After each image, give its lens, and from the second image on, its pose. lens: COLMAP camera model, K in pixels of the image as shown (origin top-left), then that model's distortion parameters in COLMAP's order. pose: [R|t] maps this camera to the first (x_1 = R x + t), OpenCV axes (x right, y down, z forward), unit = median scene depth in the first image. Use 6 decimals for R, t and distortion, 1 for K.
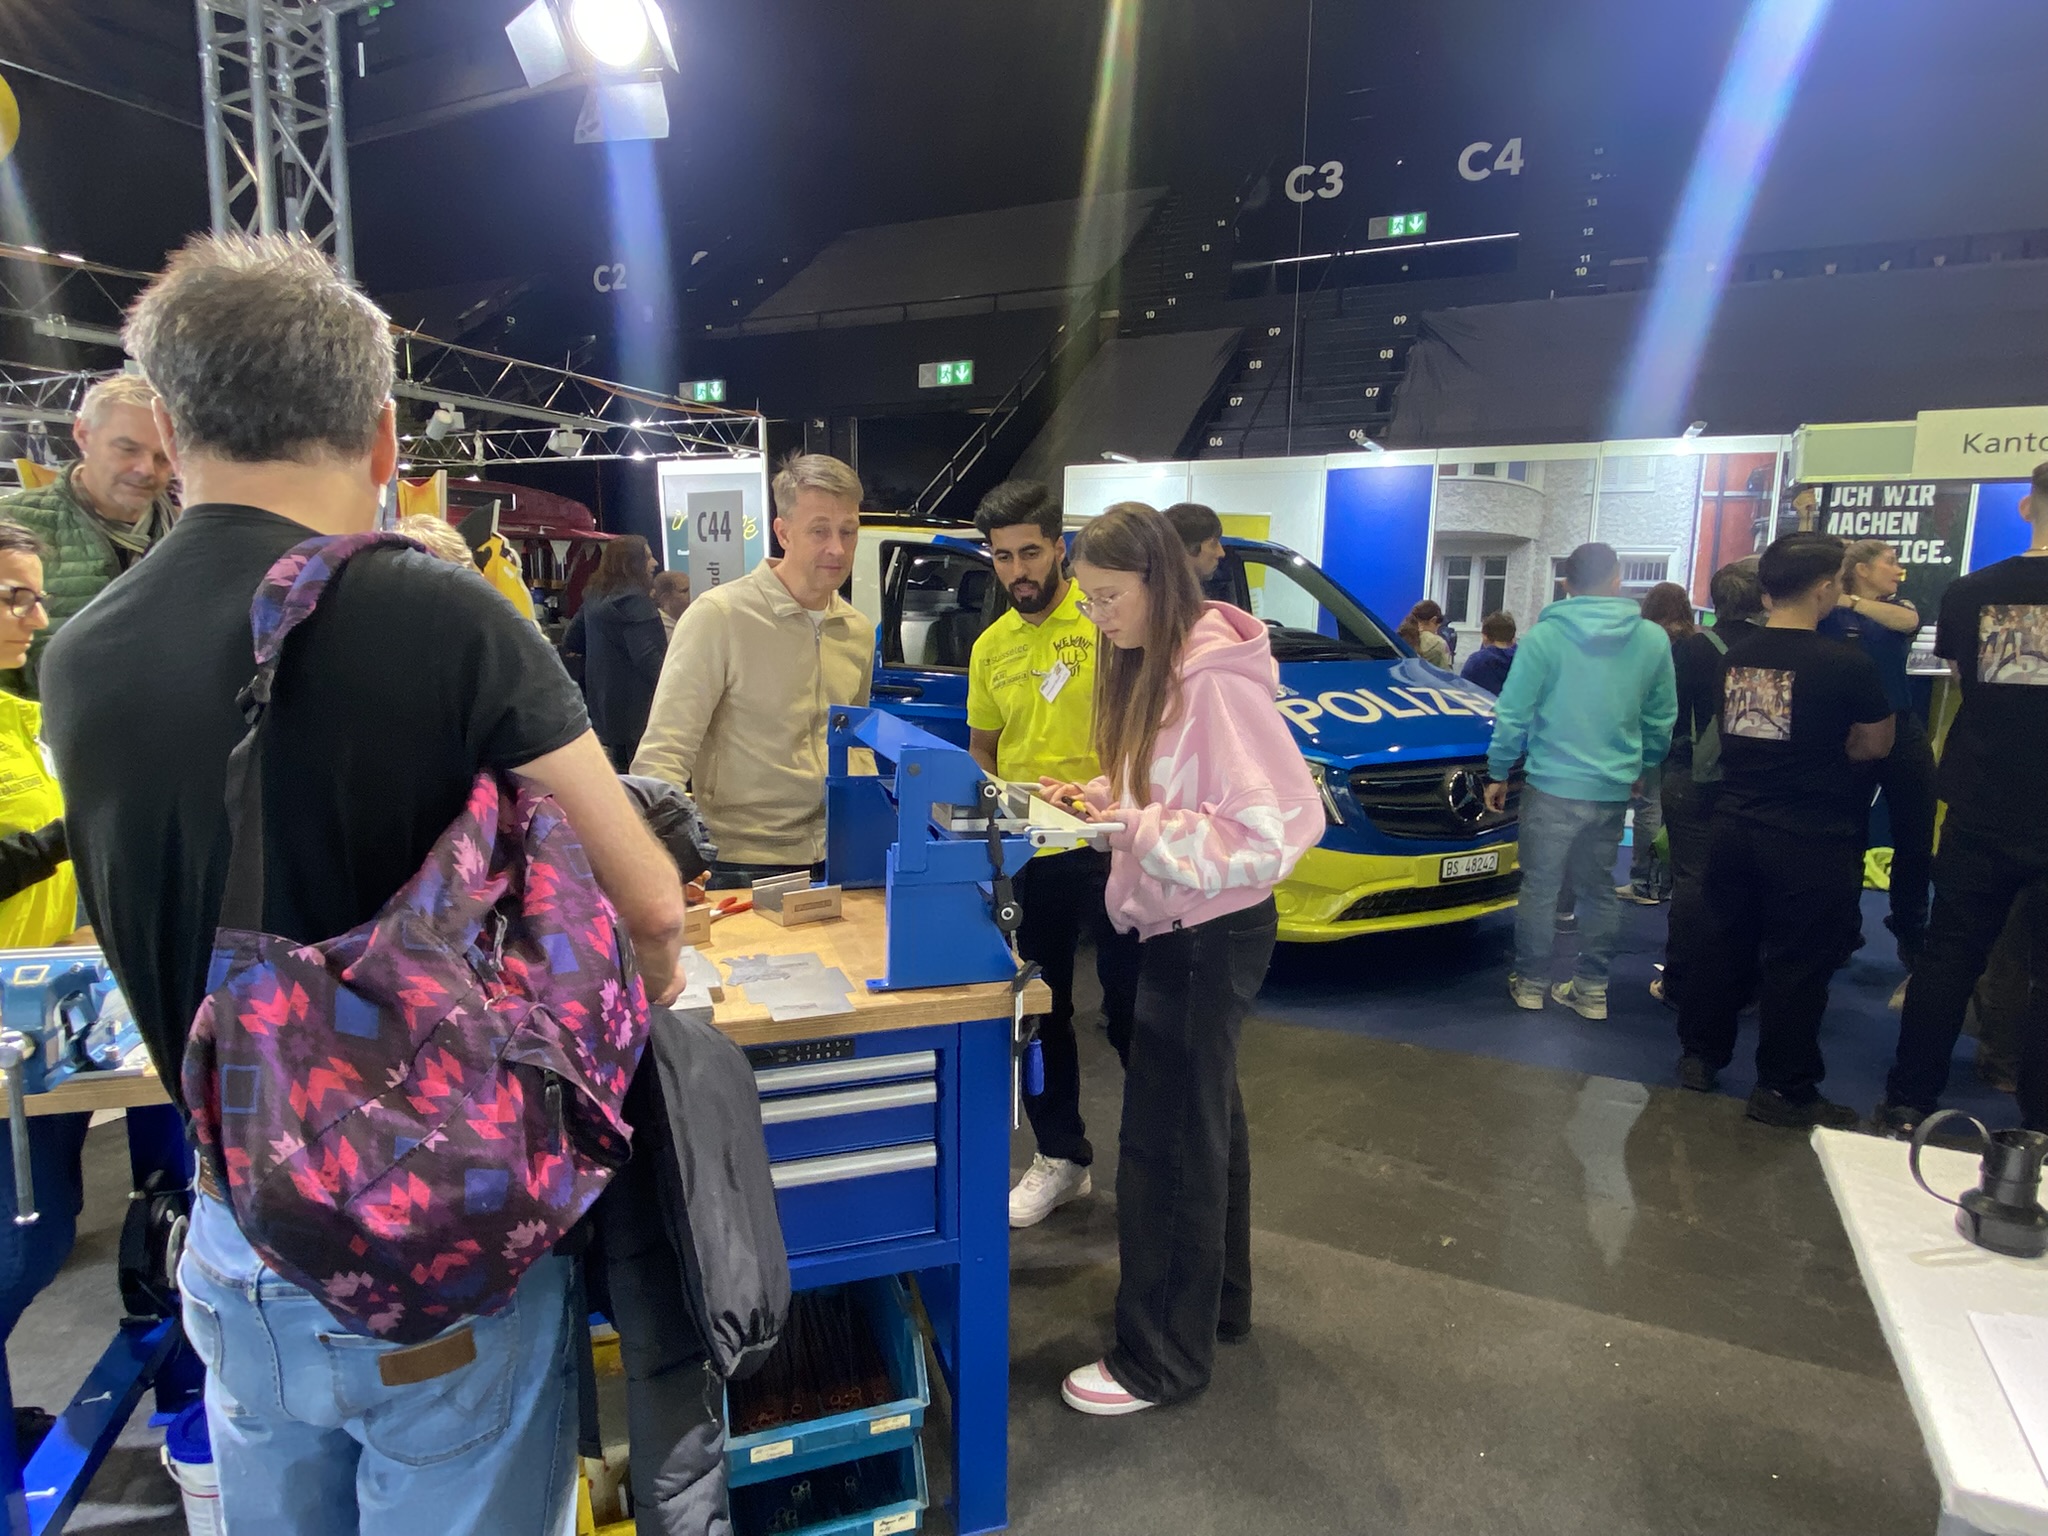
lens RADIAL K [[1187.0, 0, 1024.0], [0, 1187.0, 768.0], [0, 0, 1]] dist [0.053213, -0.053275]
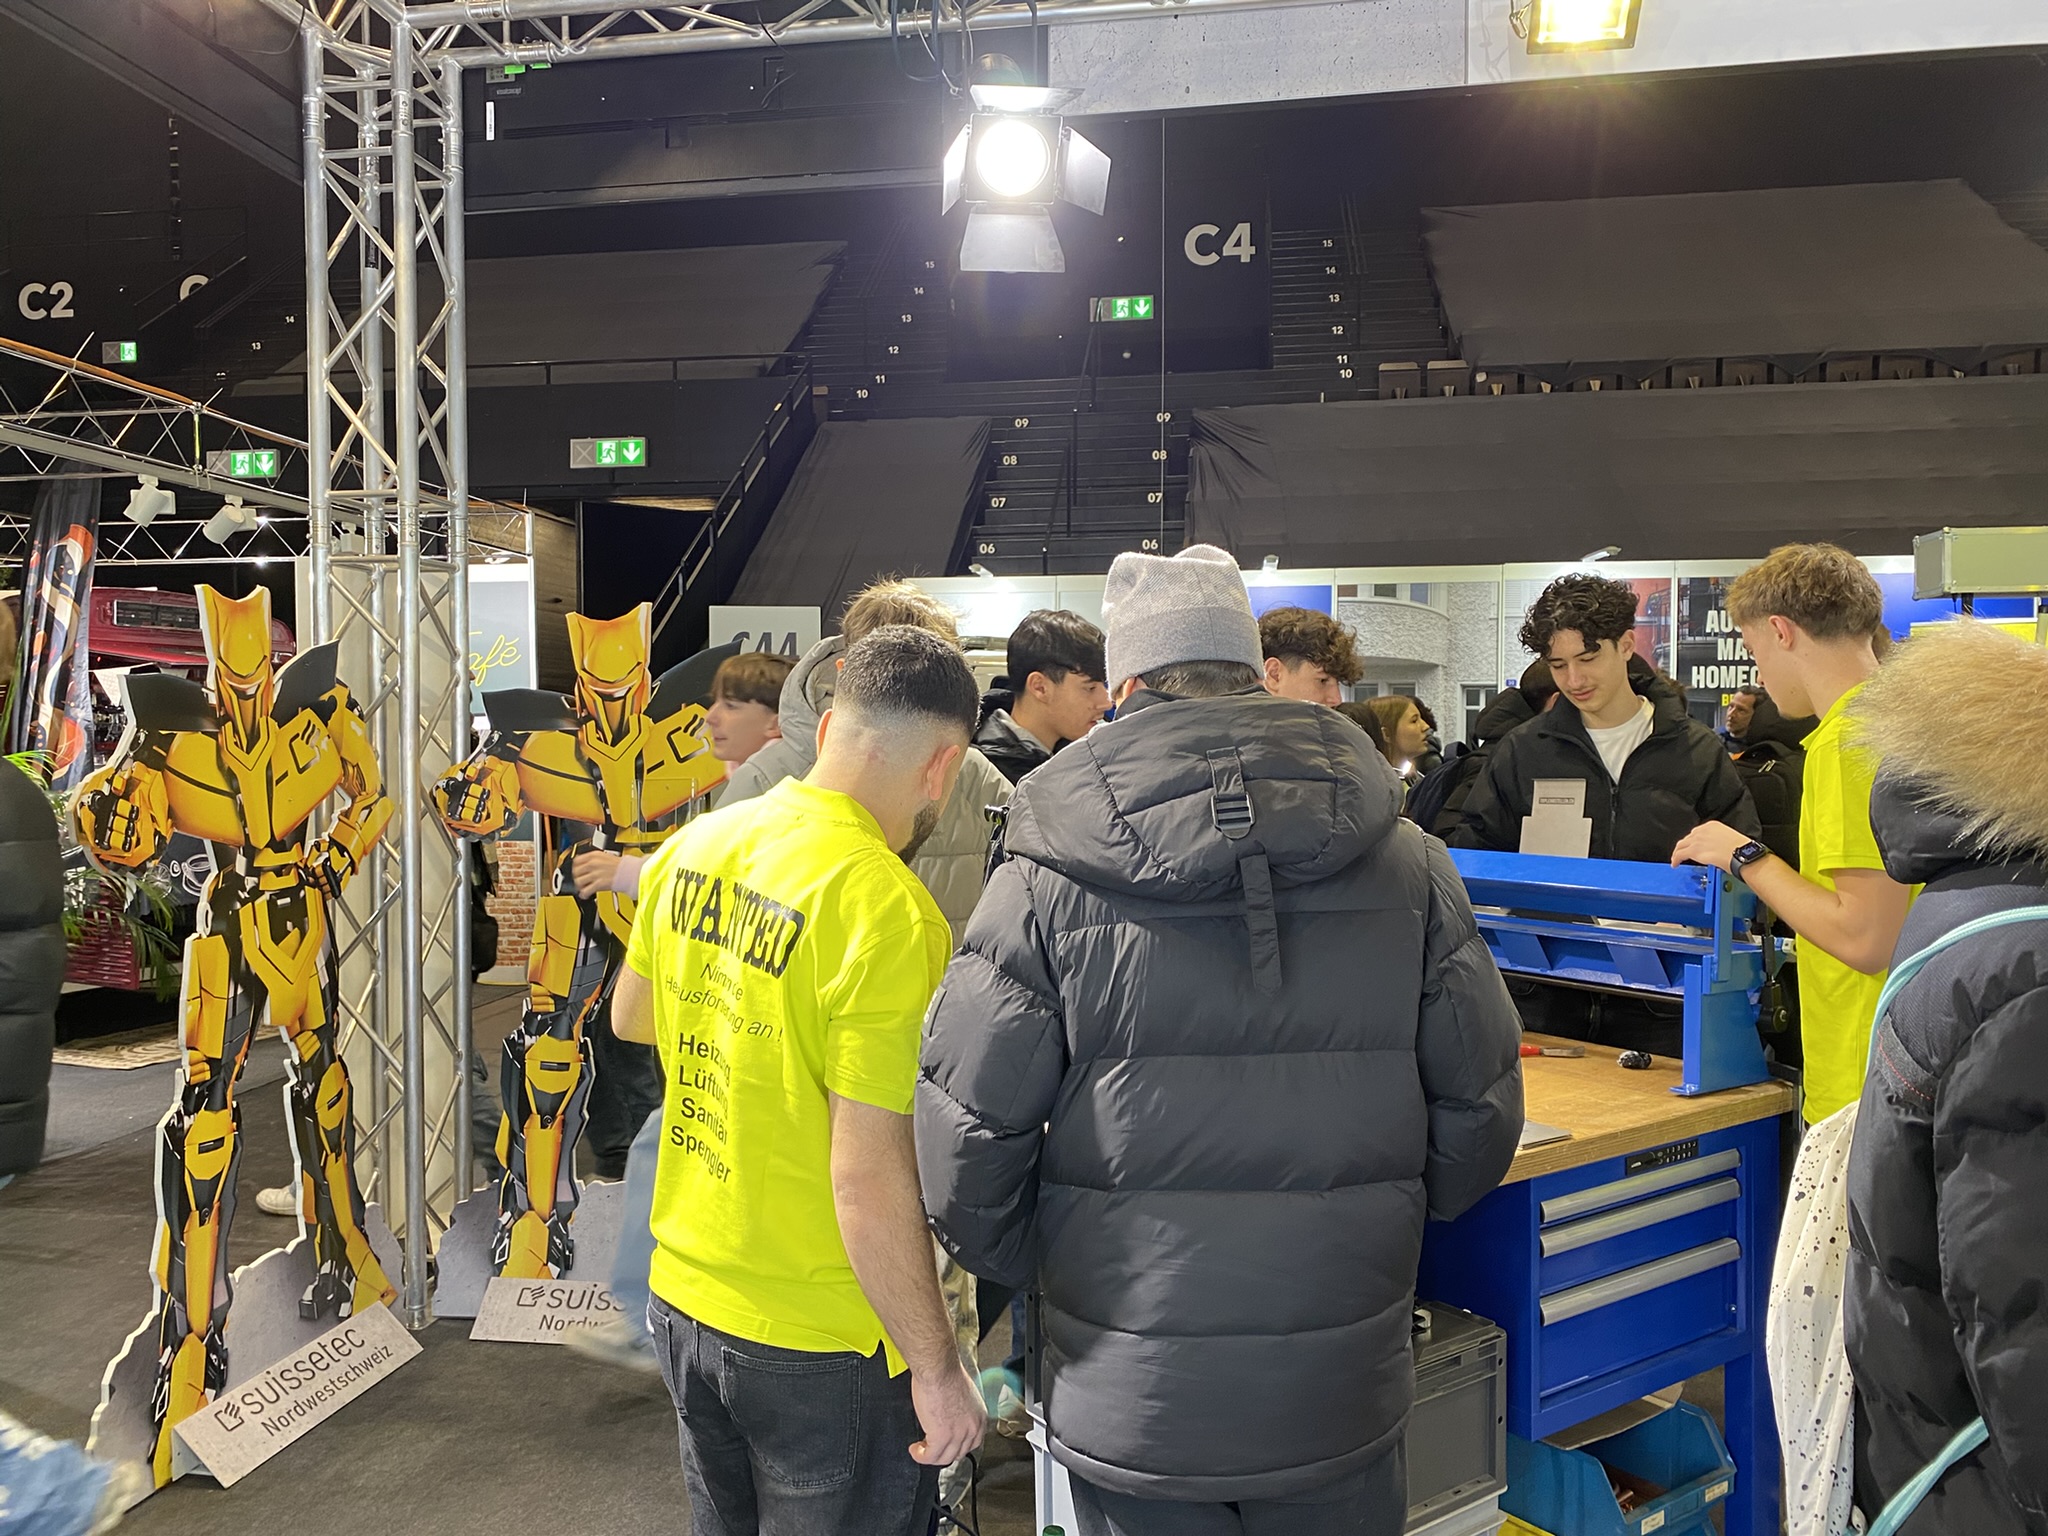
lens RADIAL K [[1521.7, 0, 1060.4], [0, 1521.7, 769.4], [0, 0, 1]] dist [0.126327, -0.167570]
pose [[0.956901, -0.024646, 0.289368, -0.204633], [0.058351, 0.992389, -0.108436, 0.001830], [-0.284493, 0.120648, 0.951056, -0.040640]]
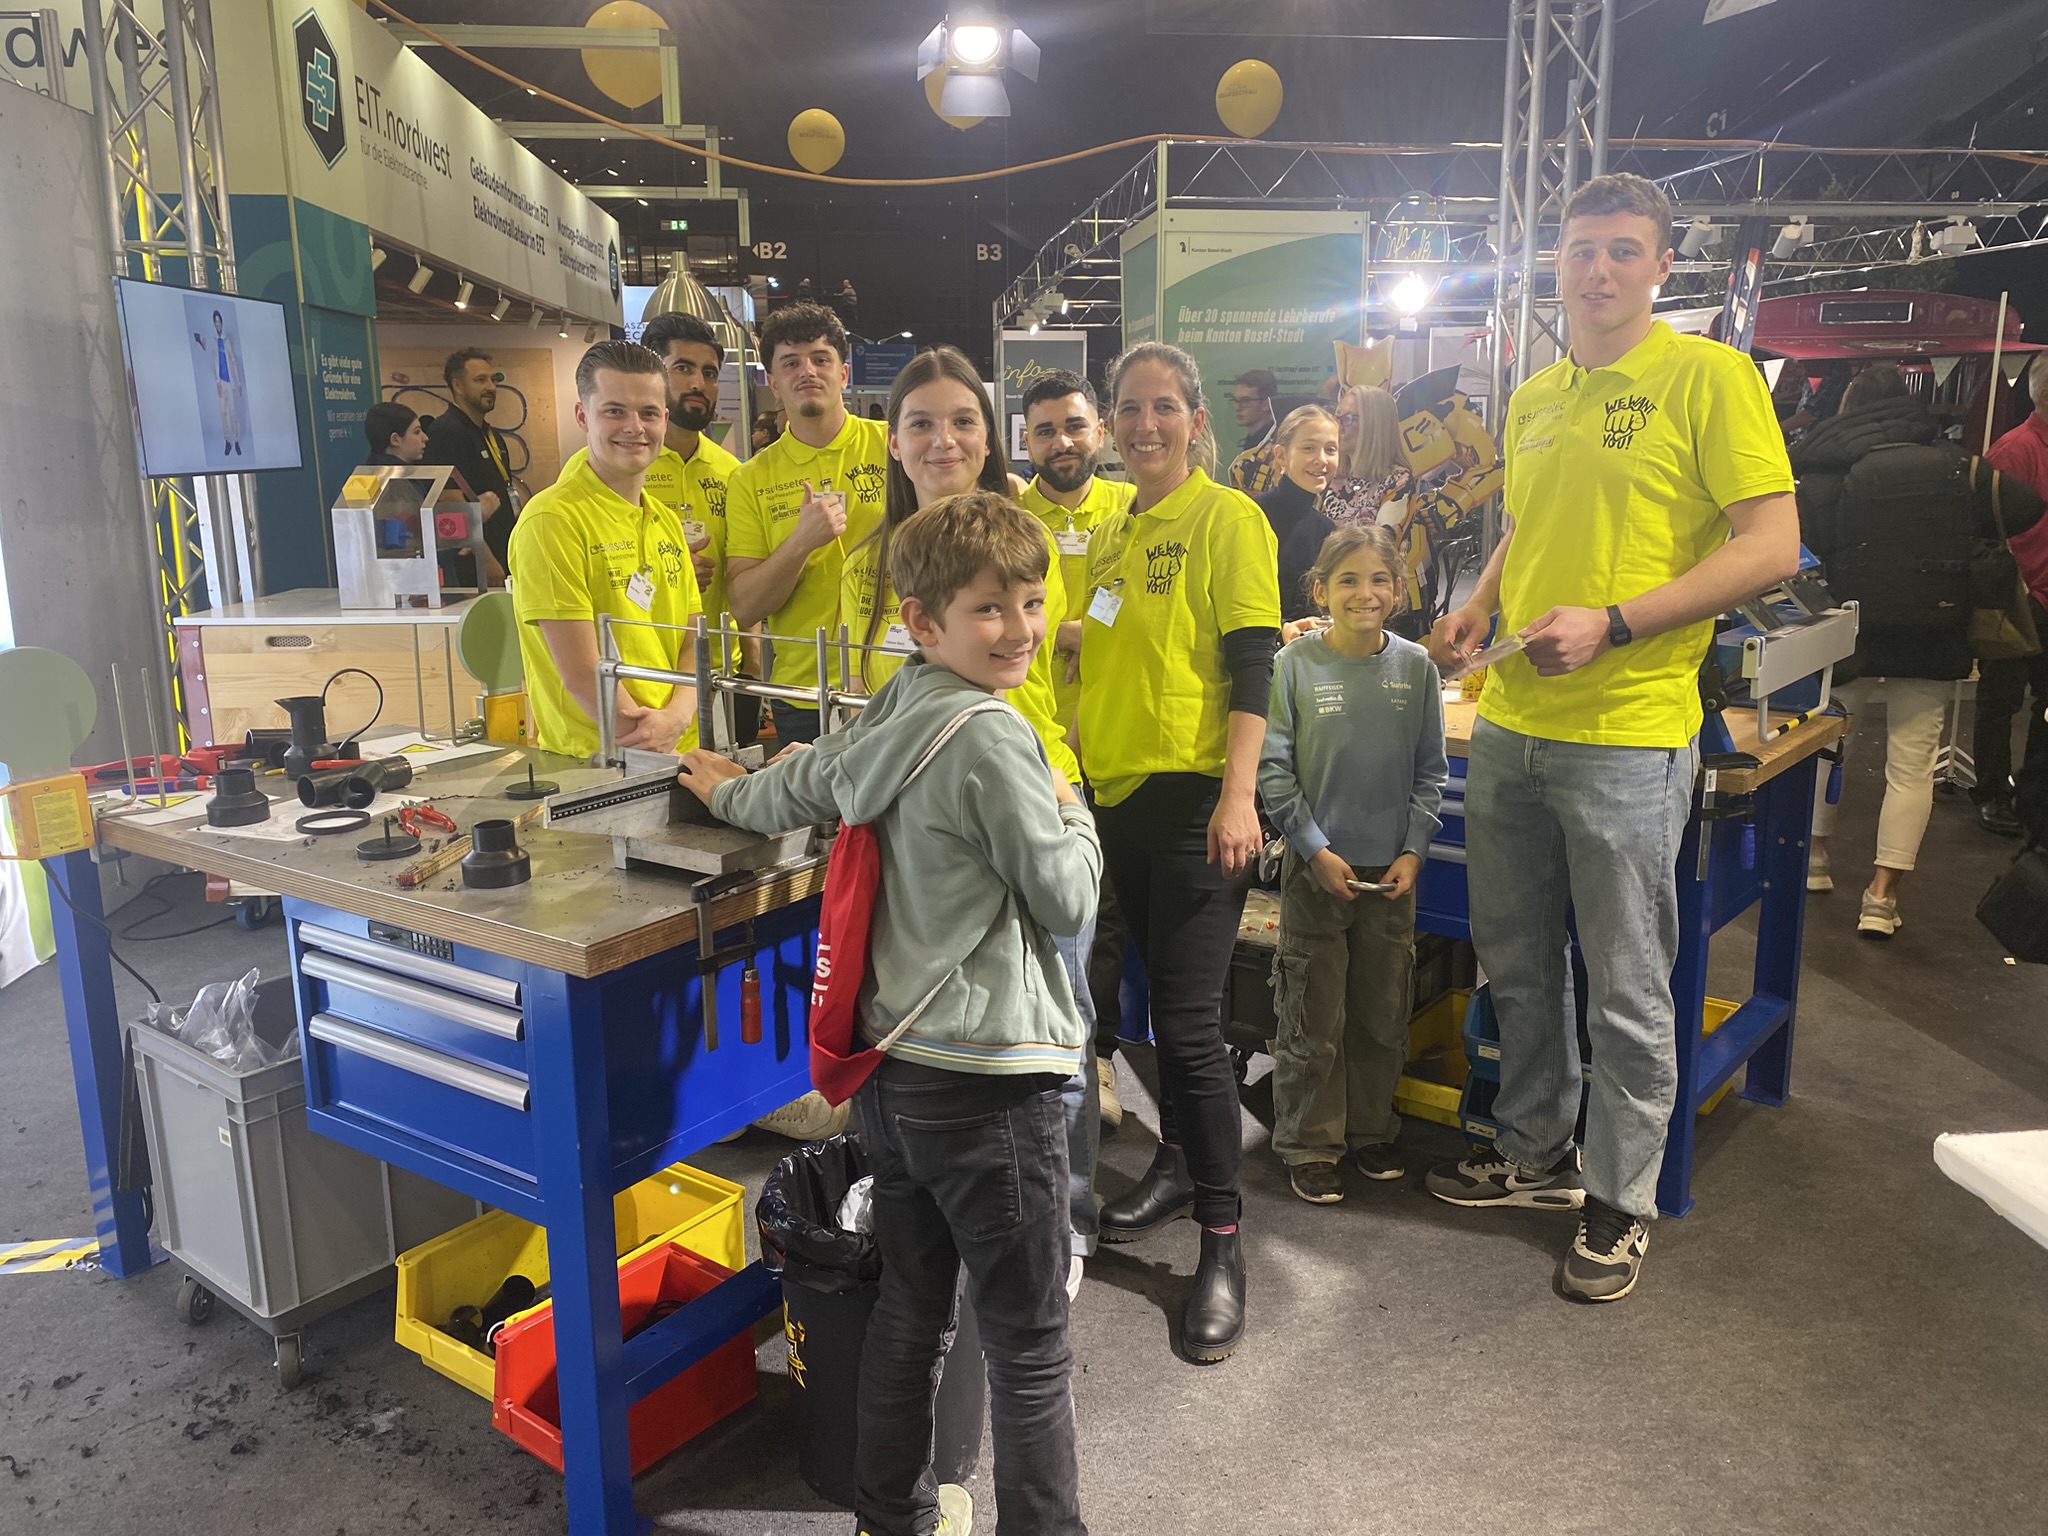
lens RADIAL K [[1528.1, 0, 1024.0], [0, 1528.1, 768.0], [0, 0, 1]] dist [-0.002047, 0.000438]
pose [[0.521957, 0.165805, -0.836702, 0.179010], [-0.098252, 0.986083, 0.134114, 0.008399], [0.847294, 0.012206, 0.530983, -0.078068]]
